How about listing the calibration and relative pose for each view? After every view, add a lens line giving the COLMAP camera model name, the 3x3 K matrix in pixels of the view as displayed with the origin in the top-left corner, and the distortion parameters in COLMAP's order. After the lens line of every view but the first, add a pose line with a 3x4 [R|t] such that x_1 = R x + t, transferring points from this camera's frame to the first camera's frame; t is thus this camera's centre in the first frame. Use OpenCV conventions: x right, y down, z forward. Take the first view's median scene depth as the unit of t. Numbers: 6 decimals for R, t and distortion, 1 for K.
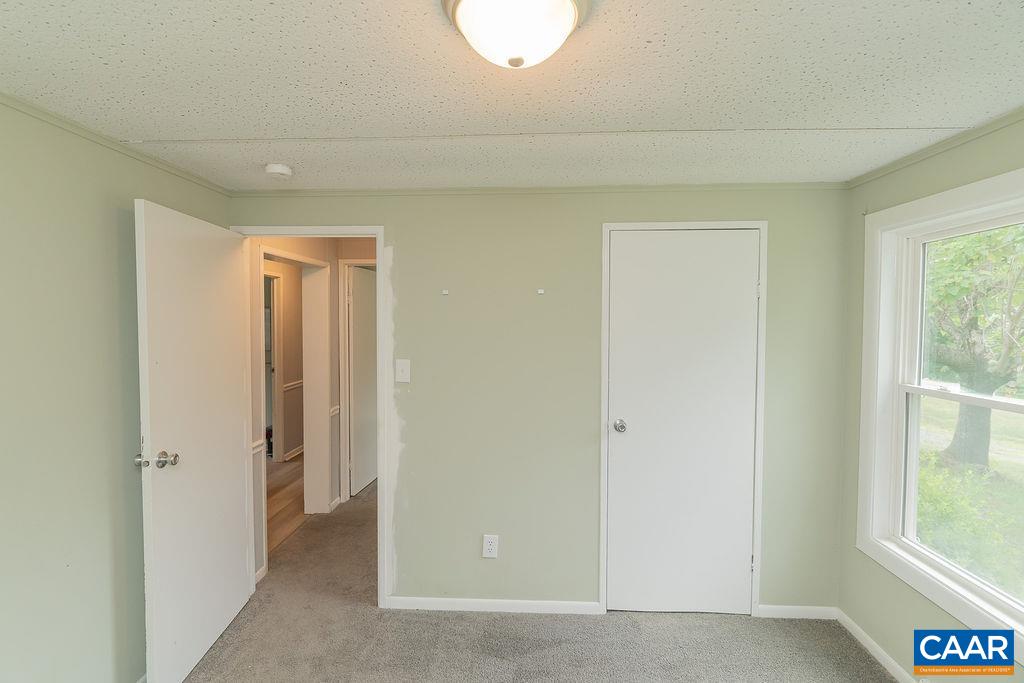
lens RADIAL K [[472.0, 0, 509.0], [0, 472.0, 337.5], [0, 0, 1]] dist [-0.000330, 0.000042]
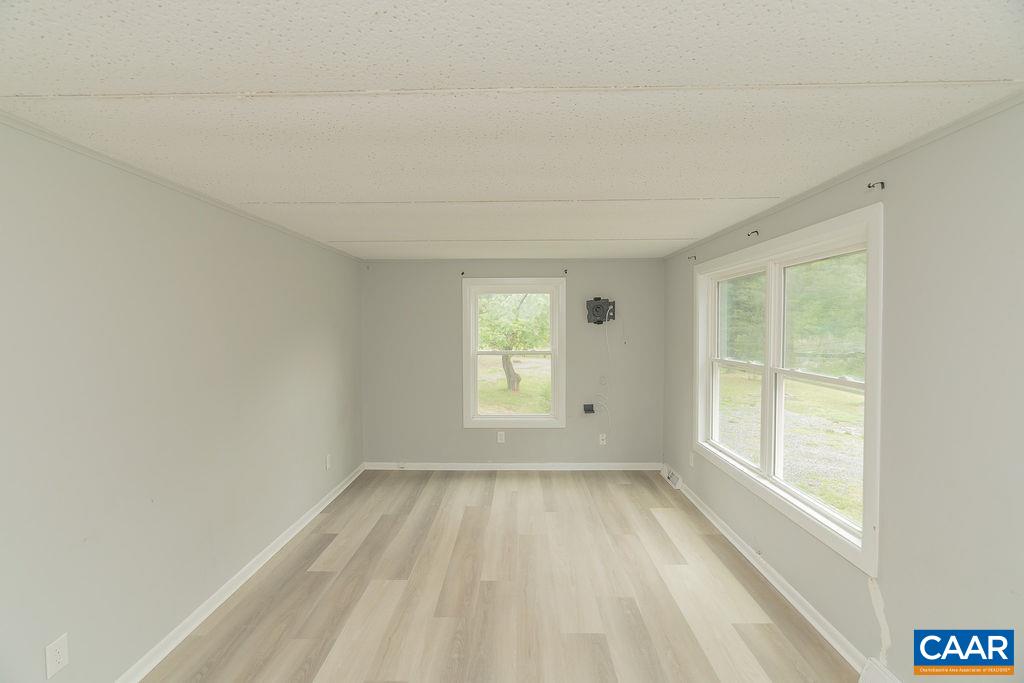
lens RADIAL K [[472.0, 0, 509.0], [0, 472.0, 337.5], [0, 0, 1]] dist [-0.000330, 0.000042]
pose [[0.998534, -0.007397, 0.053622, -0.024066], [0.007834, 0.999938, -0.007954, 0.014593], [-0.053560, 0.008362, 0.998530, -0.364971]]
